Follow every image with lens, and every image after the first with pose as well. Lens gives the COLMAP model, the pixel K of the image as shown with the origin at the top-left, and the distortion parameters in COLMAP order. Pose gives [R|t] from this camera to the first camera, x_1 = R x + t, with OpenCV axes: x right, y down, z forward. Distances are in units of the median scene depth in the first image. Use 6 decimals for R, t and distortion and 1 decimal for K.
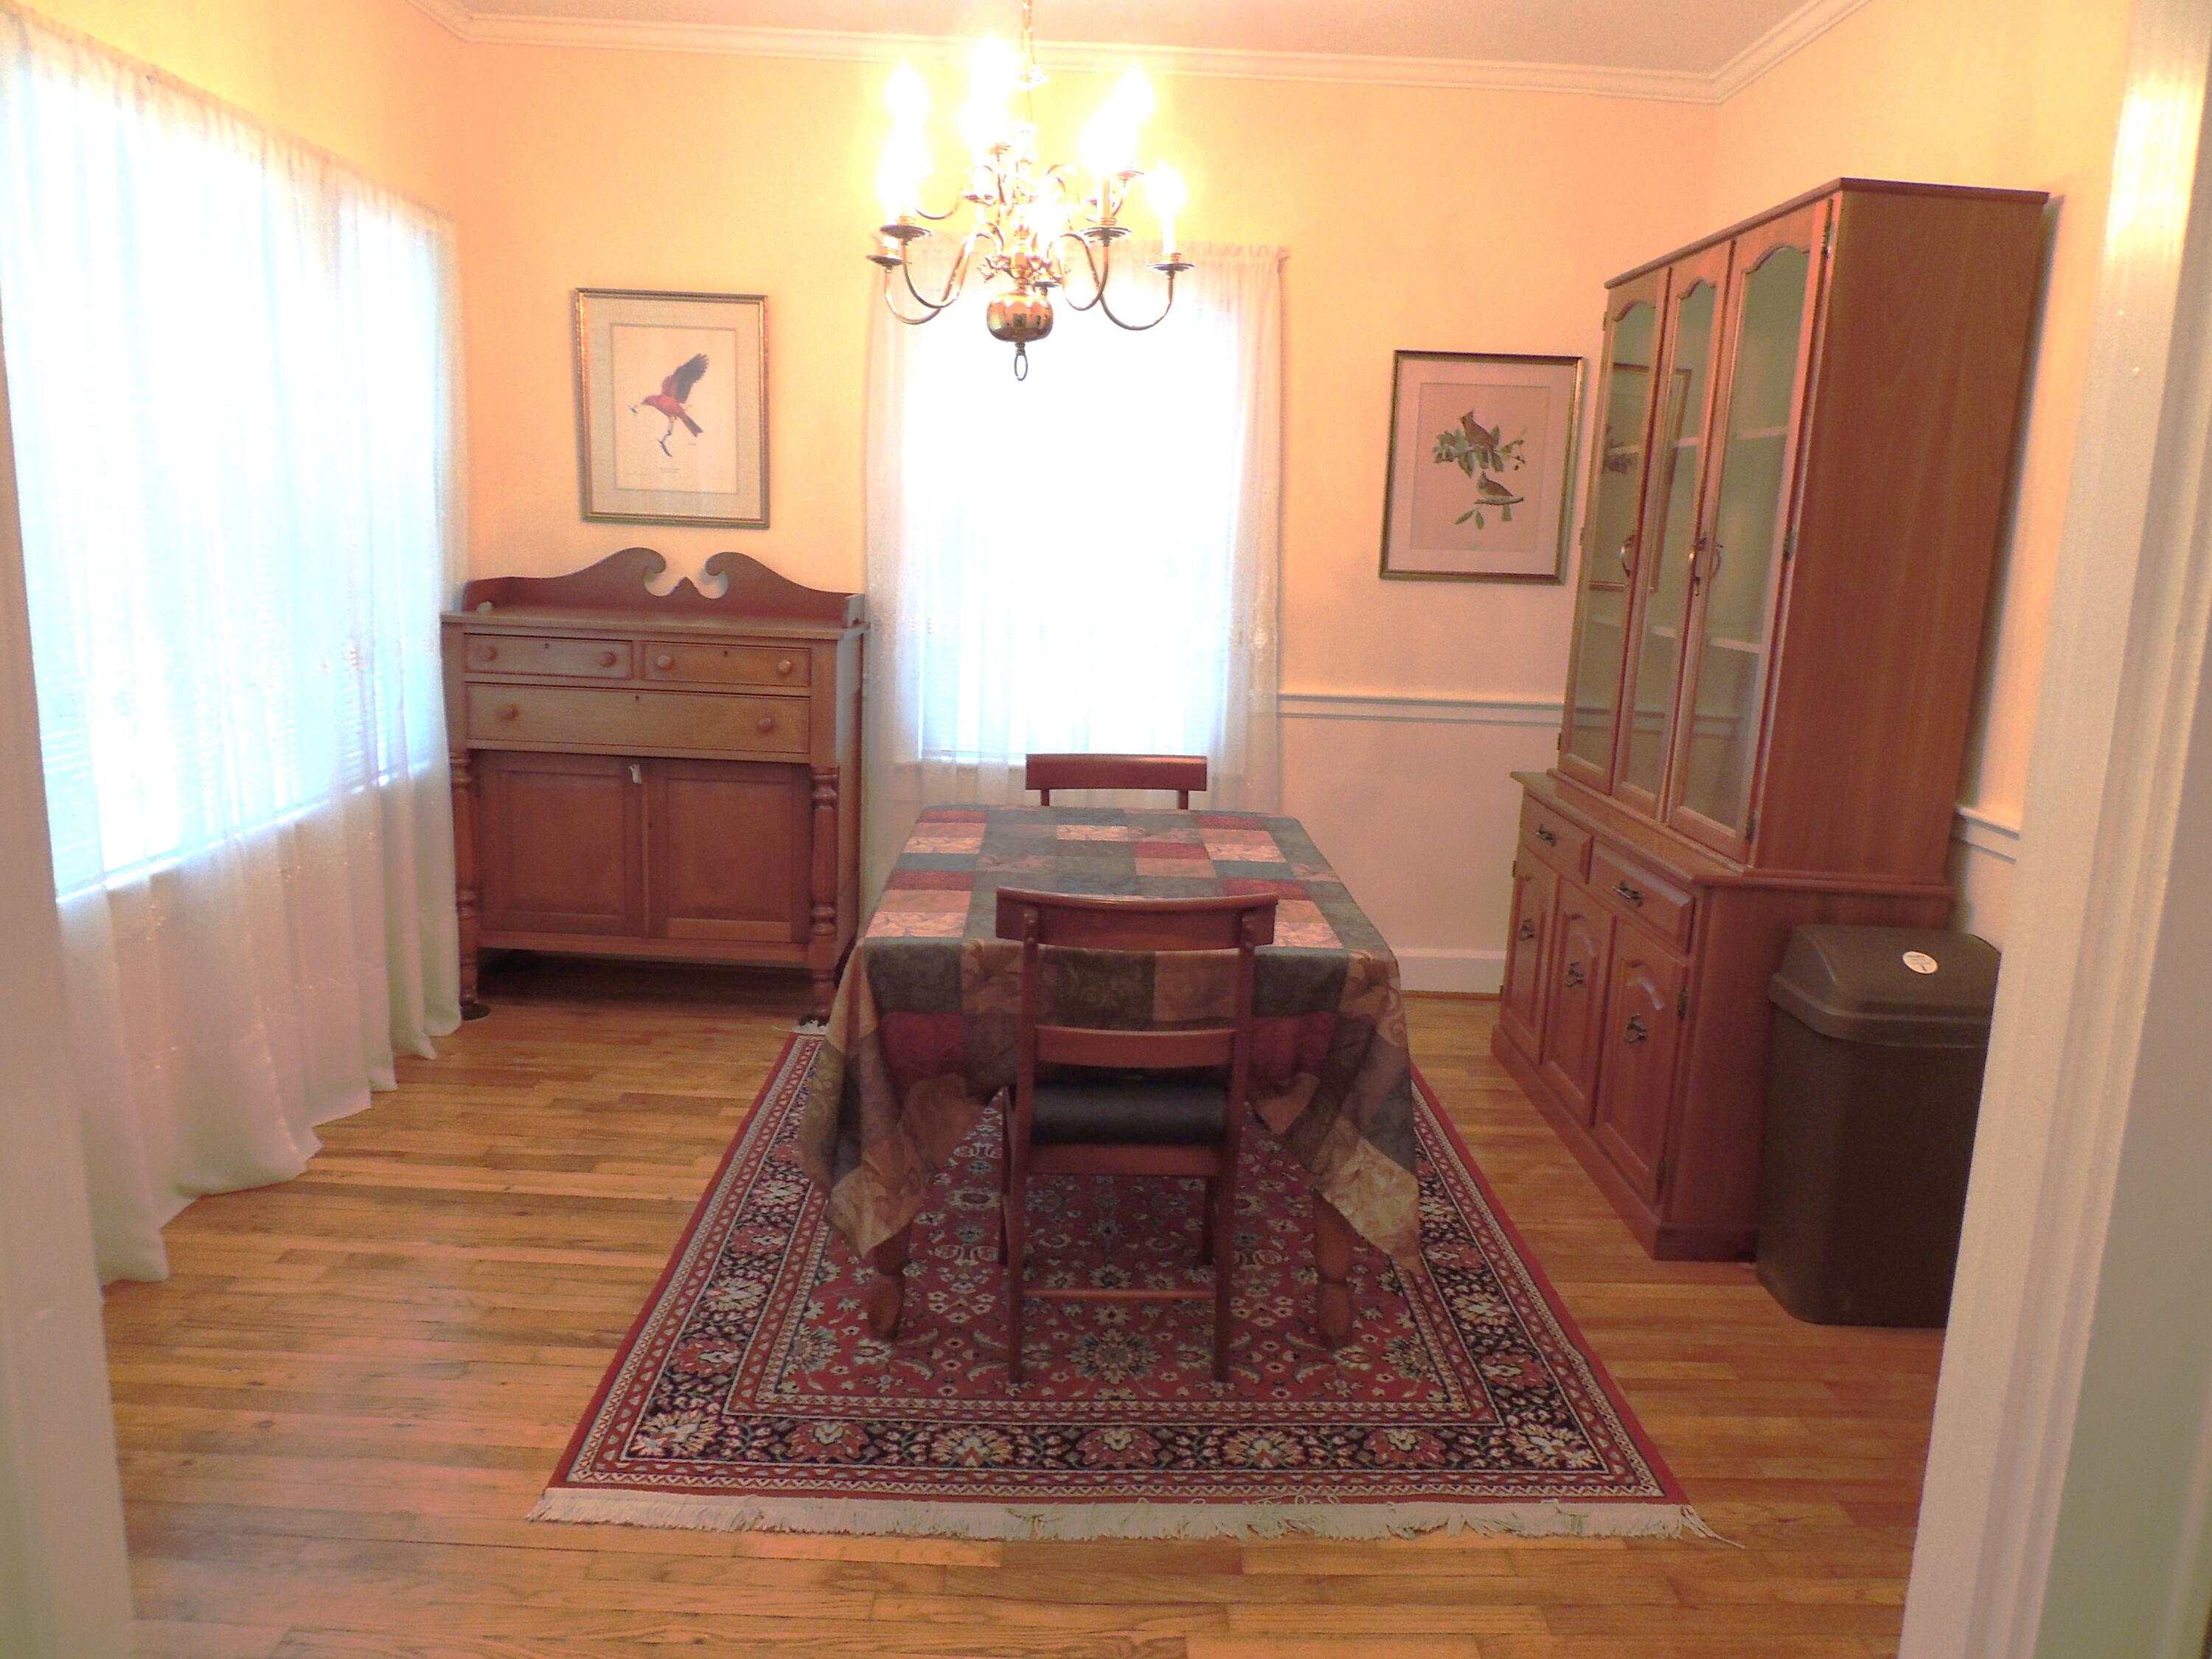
lens RADIAL K [[1562.9, 0, 1103.7], [0, 1562.9, 836.9], [0, 0, 1]] dist [-0.027612, 0.007127]
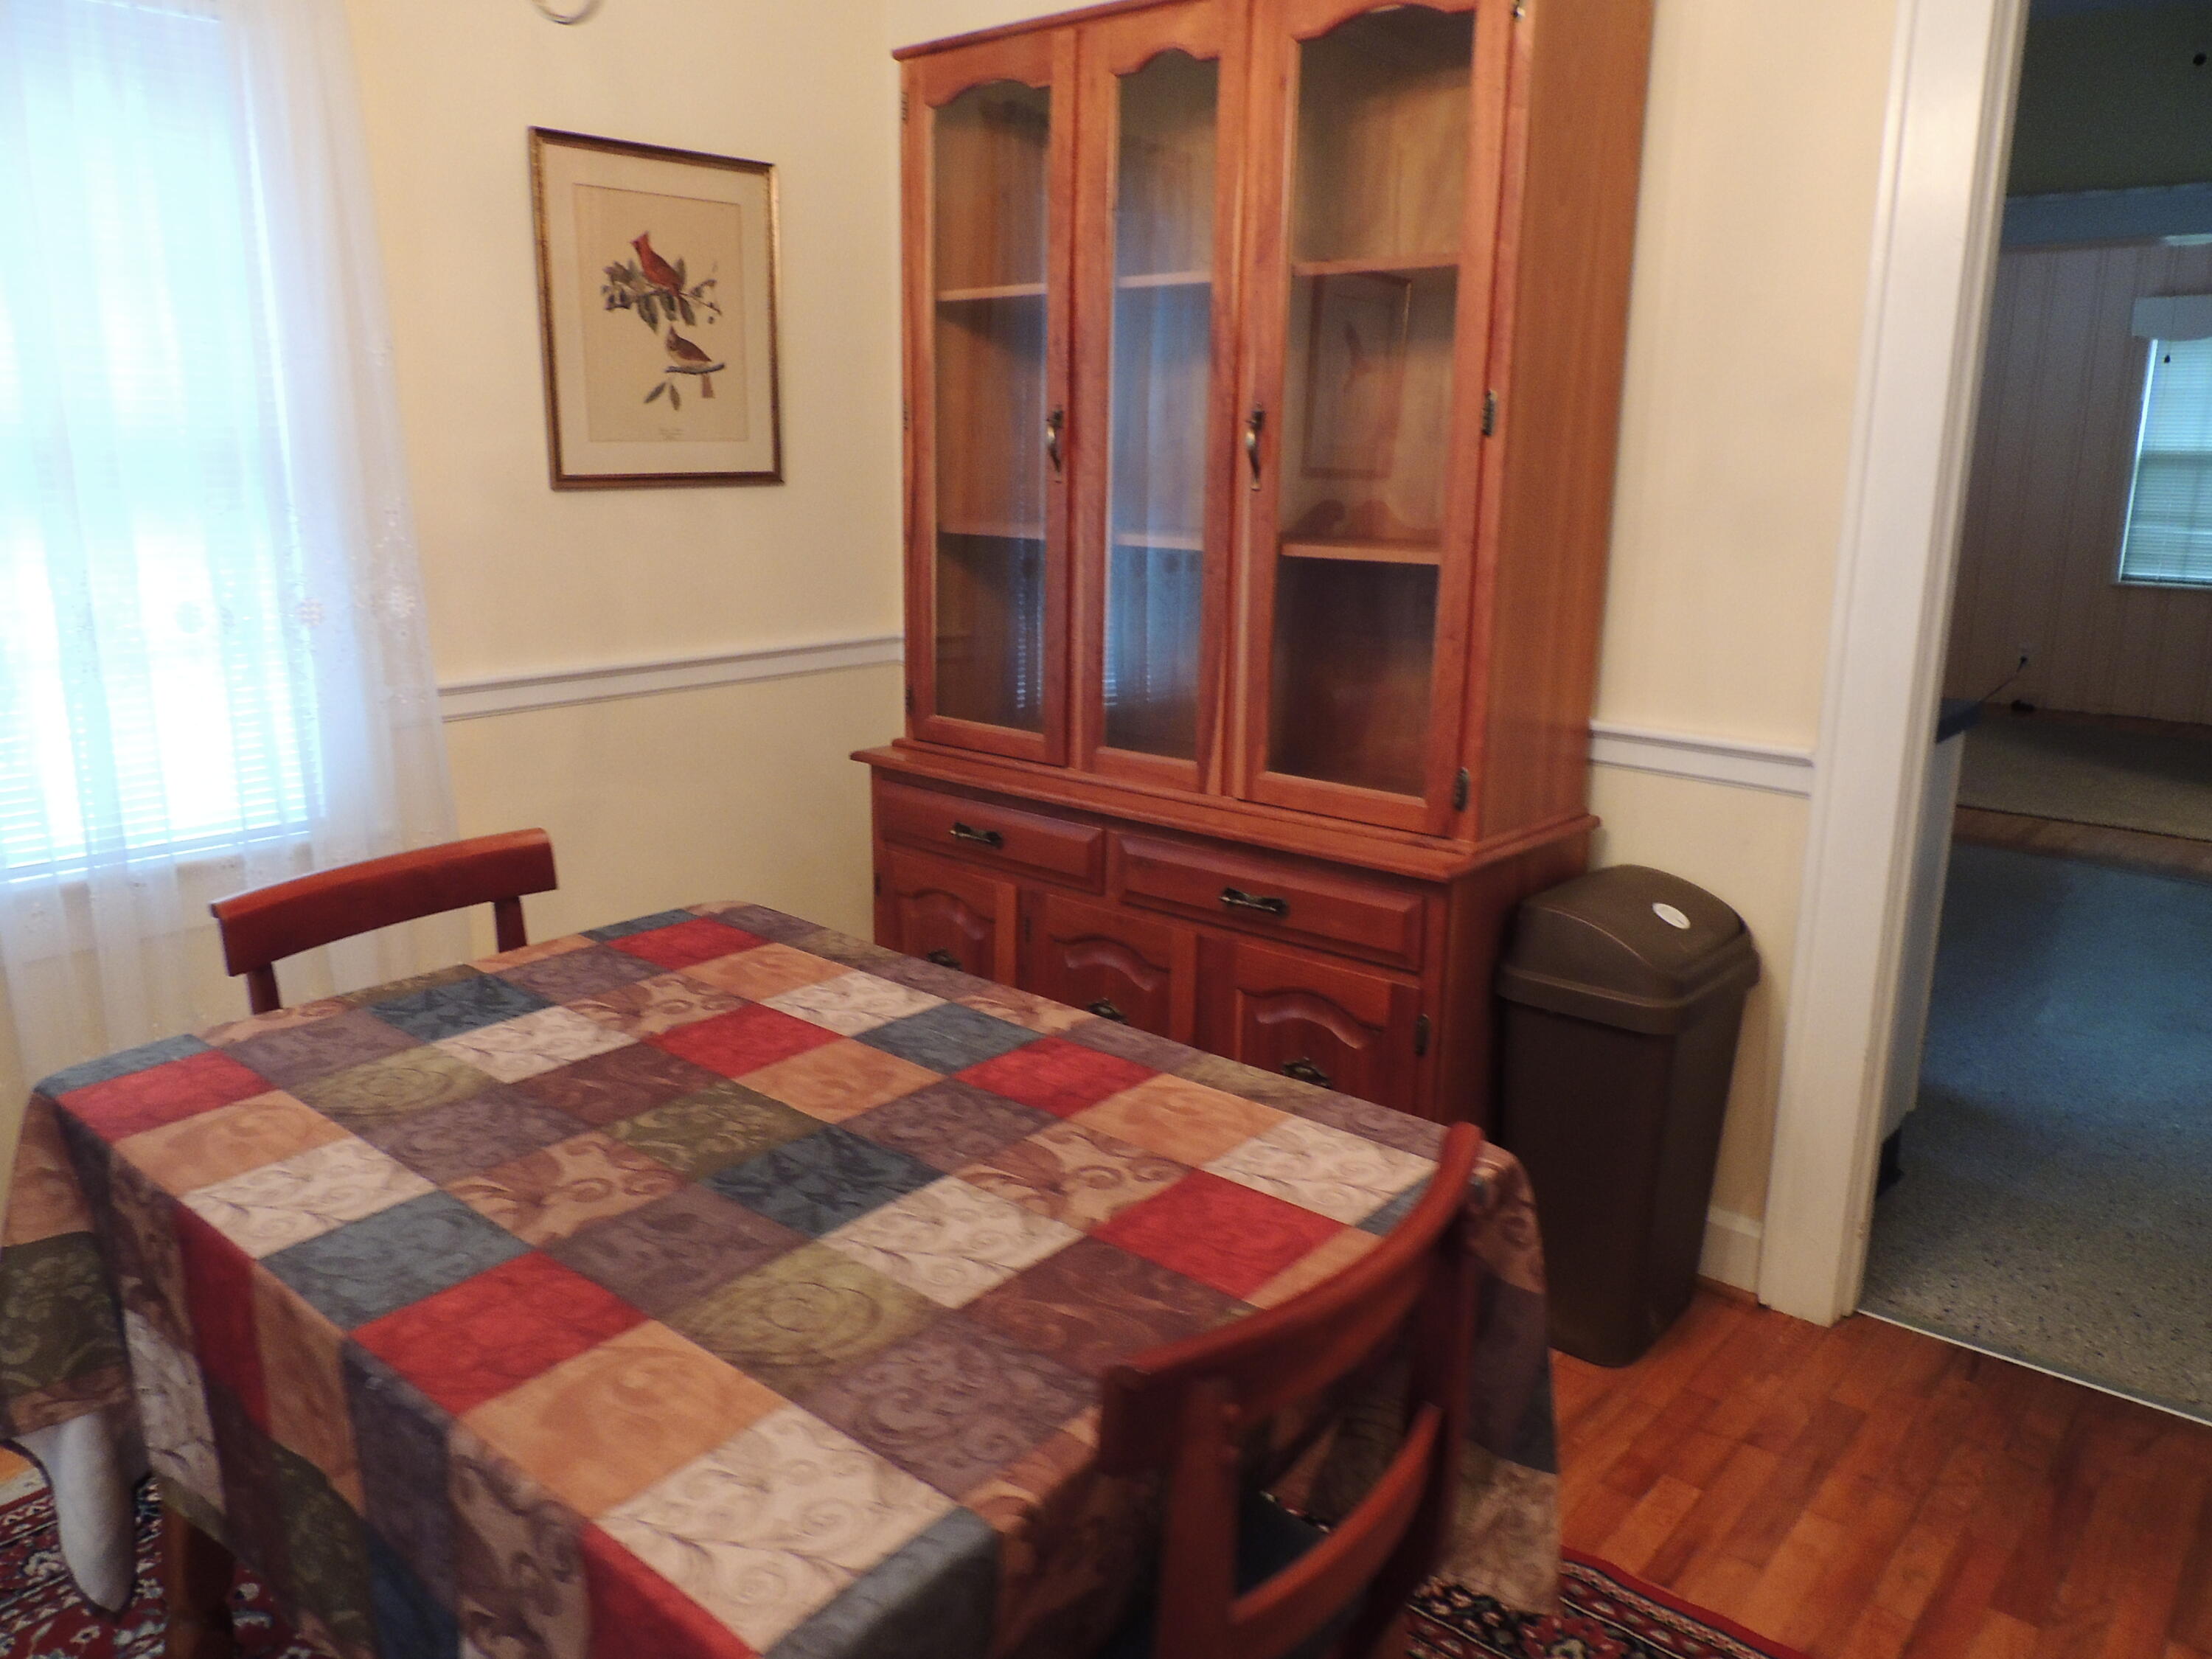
lens RADIAL K [[1562.9, 0, 1115.0], [0, 1562.9, 834.9], [0, 0, 1]] dist [-0.027612, 0.007127]
pose [[0.662879, -0.212027, 0.718078, -0.185823], [0.161136, 0.976991, 0.139726, -0.087517], [-0.731182, 0.023087, 0.681792, 0.437699]]
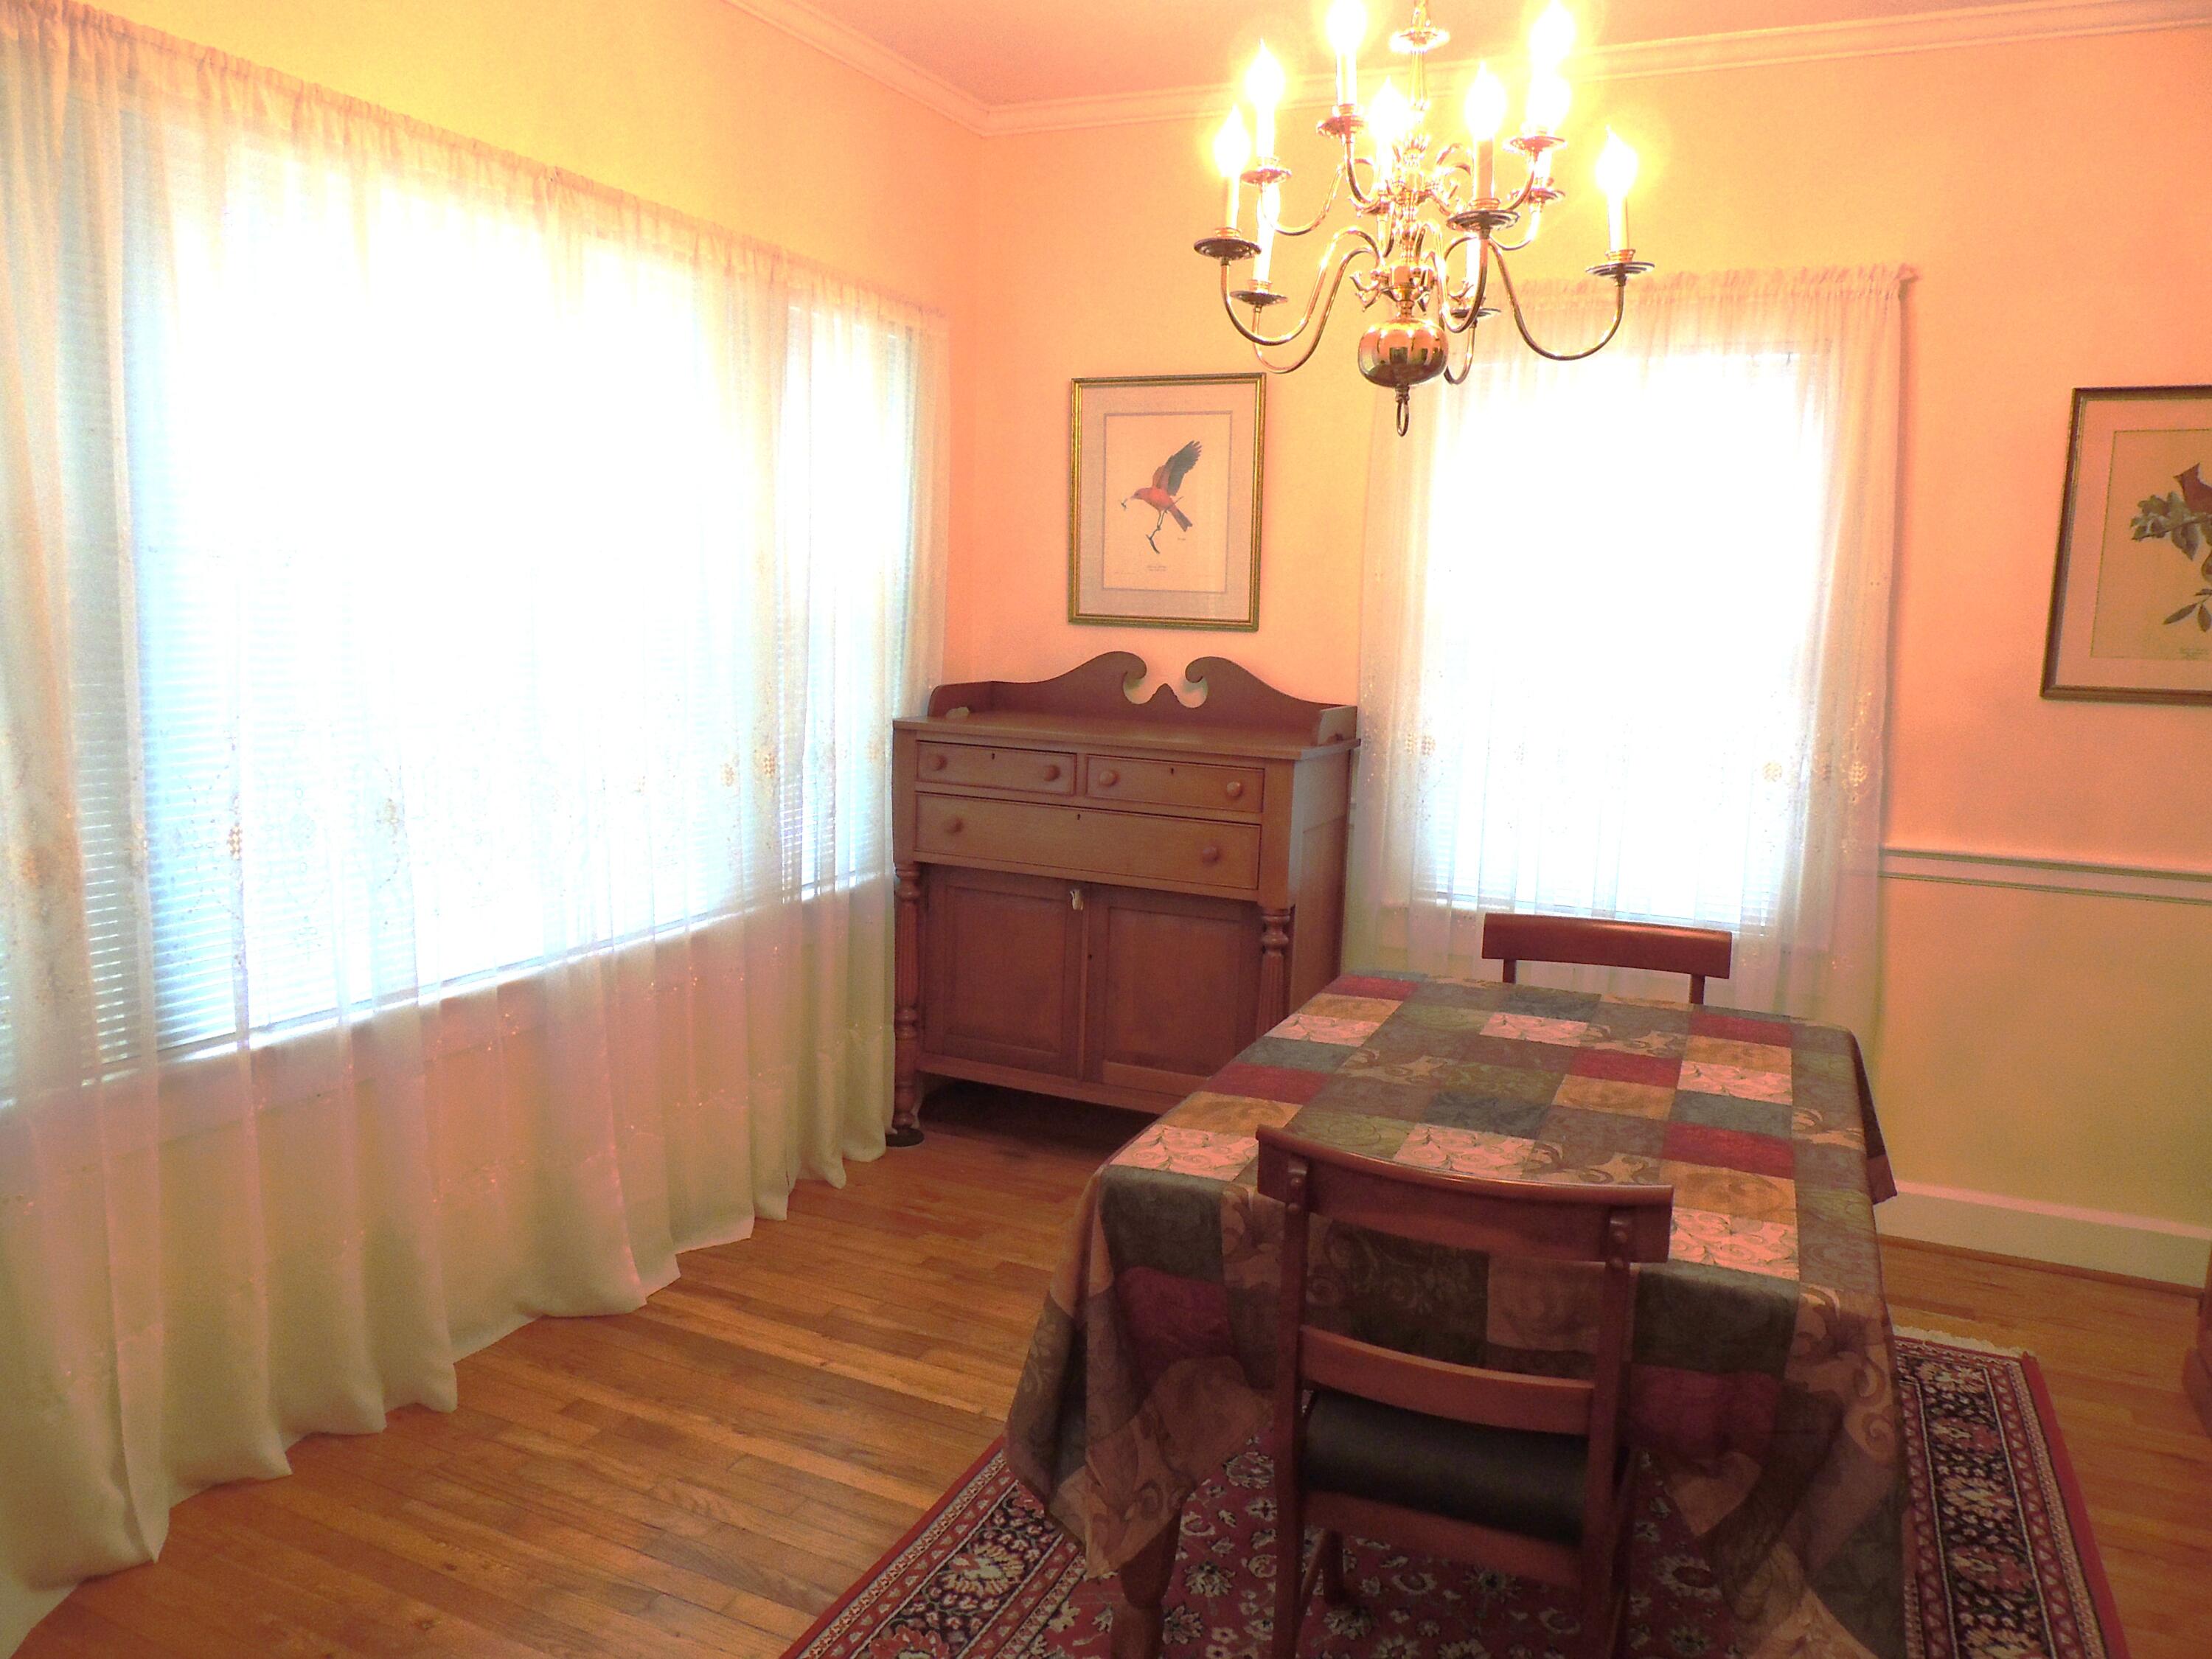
lens RADIAL K [[1562.9, 0, 1109.4], [0, 1562.9, 833.5], [0, 0, 1]] dist [-0.027612, 0.007127]
pose [[0.908193, 0.050170, -0.415533, 0.095373], [-0.077798, 0.995724, -0.049817, -0.035591], [0.411257, 0.077571, 0.908213, 0.184606]]
